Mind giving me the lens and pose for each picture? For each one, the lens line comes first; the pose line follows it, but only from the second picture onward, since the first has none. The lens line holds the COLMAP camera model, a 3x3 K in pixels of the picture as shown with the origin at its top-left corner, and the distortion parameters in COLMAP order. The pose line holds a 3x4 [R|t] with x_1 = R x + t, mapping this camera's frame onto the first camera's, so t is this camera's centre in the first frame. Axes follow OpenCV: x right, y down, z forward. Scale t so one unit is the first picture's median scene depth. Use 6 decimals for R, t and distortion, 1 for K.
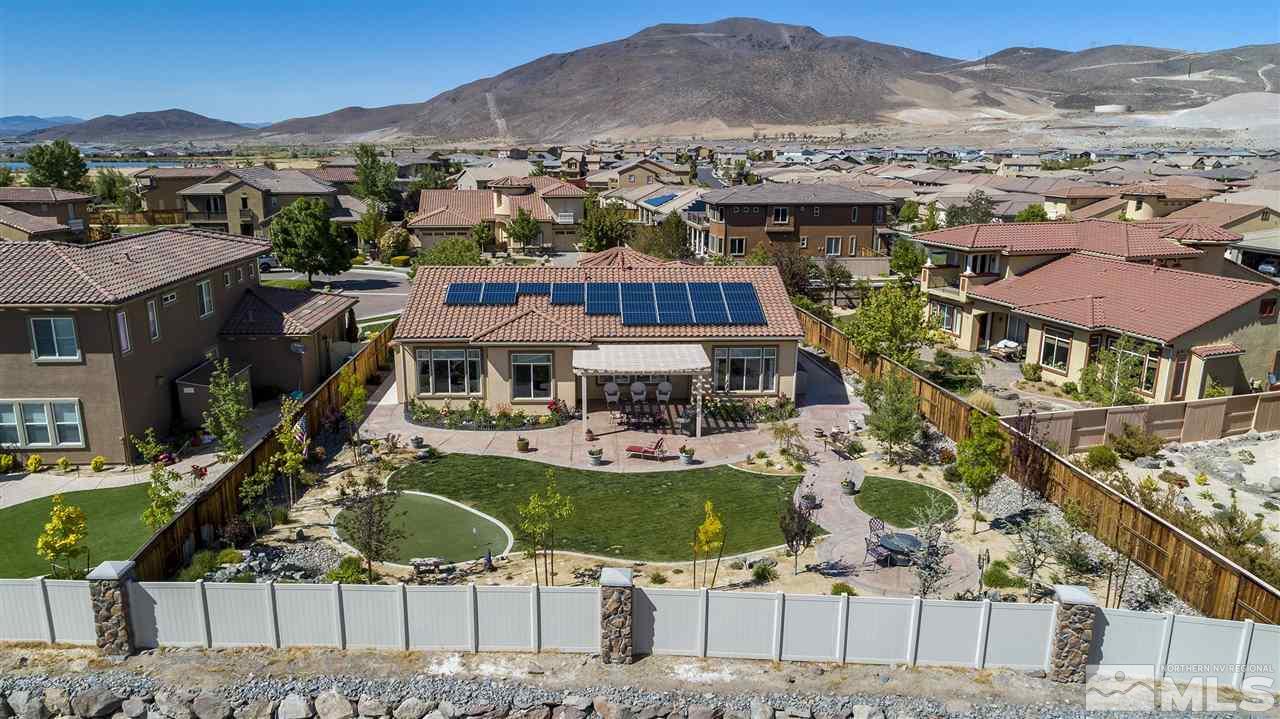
lens RADIAL K [[884.6, 0, 640.0], [0, 884.6, 359.5], [0, 0, 1]] dist [-0.008666, 0.004913]
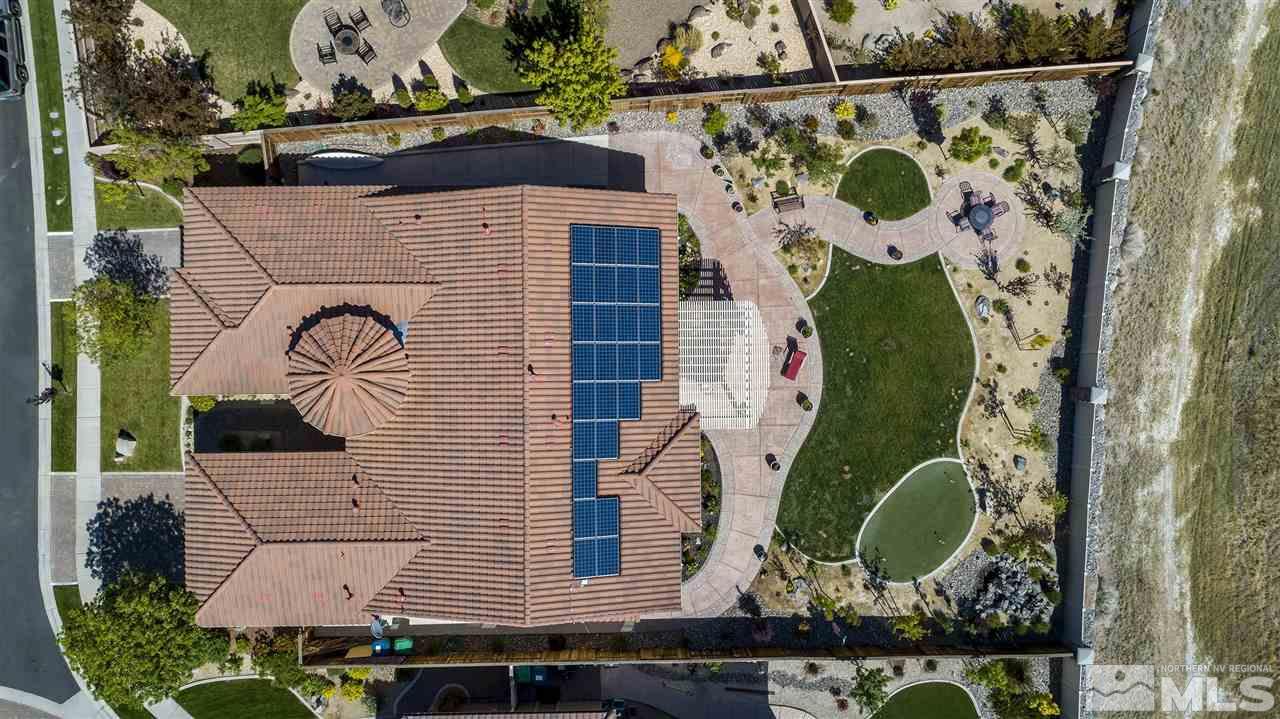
lens RADIAL K [[860.3, 0, 640.0], [0, 860.3, 359.5], [0, 0, 1]] dist [-0.007947, 0.004254]
pose [[0.048437, -0.998759, 0.011619, -0.010617], [0.223942, 0.022195, 0.974350, -1.142284], [-0.973398, -0.044592, 0.224739, 0.971246]]
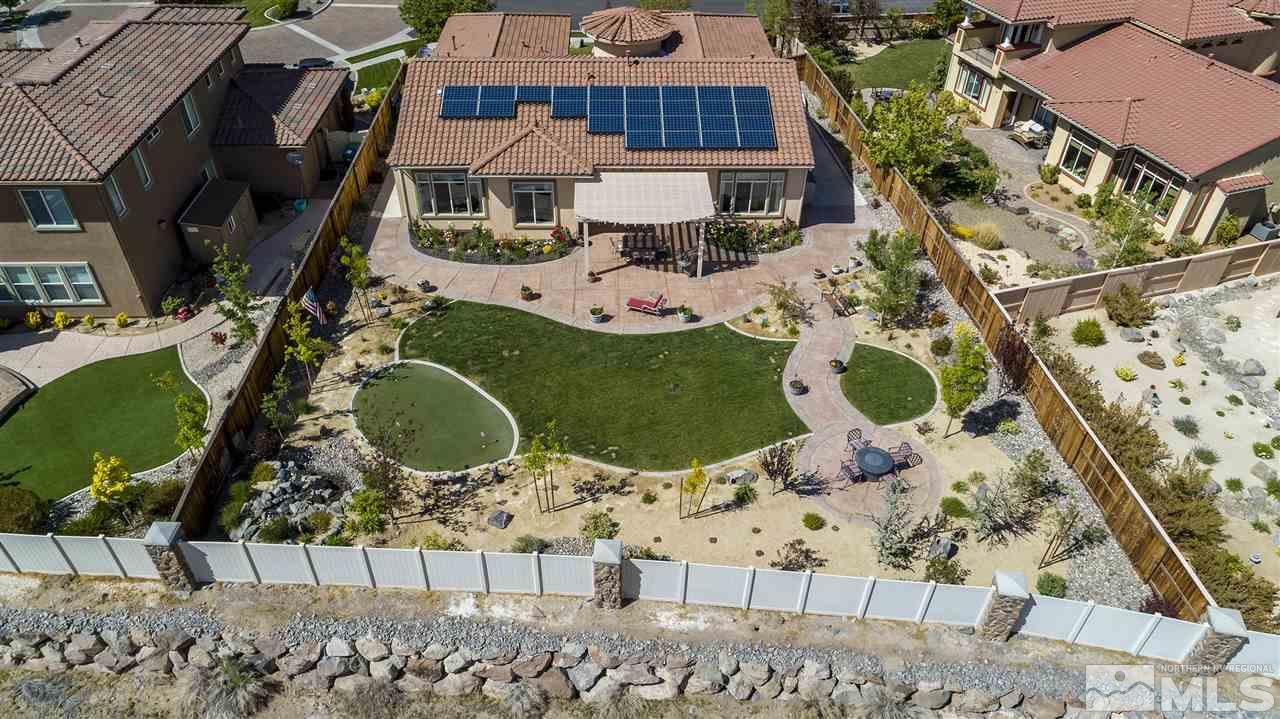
lens RADIAL K [[860.3, 0, 640.0], [0, 860.3, 359.5], [0, 0, 1]] dist [-0.007947, 0.004254]
pose [[0.999688, 0.020565, -0.014177, 0.015809], [-0.012604, 0.905332, 0.424518, -0.273581], [0.021565, -0.424207, 0.905308, 0.069072]]
